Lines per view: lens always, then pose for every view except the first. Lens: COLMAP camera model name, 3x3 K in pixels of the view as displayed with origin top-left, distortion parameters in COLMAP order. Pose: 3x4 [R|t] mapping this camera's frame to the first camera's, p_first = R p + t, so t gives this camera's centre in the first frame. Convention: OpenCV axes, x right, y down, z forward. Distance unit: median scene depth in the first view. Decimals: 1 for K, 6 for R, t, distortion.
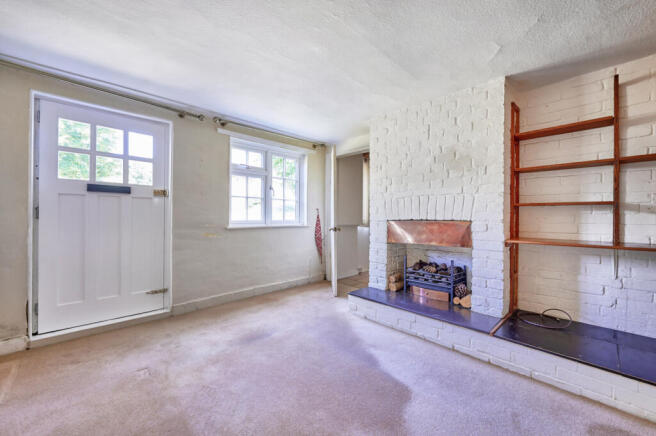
lens RADIAL K [[260.2, 0, 329.5], [0, 260.2, 219.0], [0, 0, 1]] dist [0.000396, -0.000213]
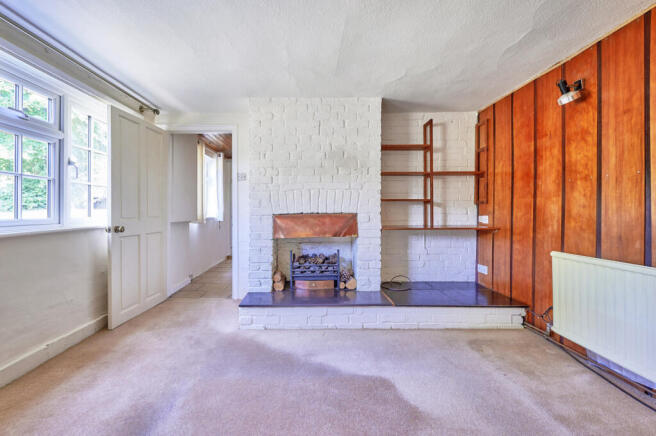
lens RADIAL K [[260.2, 0, 327.2], [0, 260.2, 211.1], [0, 0, 1]] dist [0.000396, -0.000213]
pose [[0.694595, -0.009006, 0.719345, -0.346247], [0.013612, 0.999907, -0.000626, -0.003595], [-0.719272, 0.010226, 0.694653, 0.266774]]
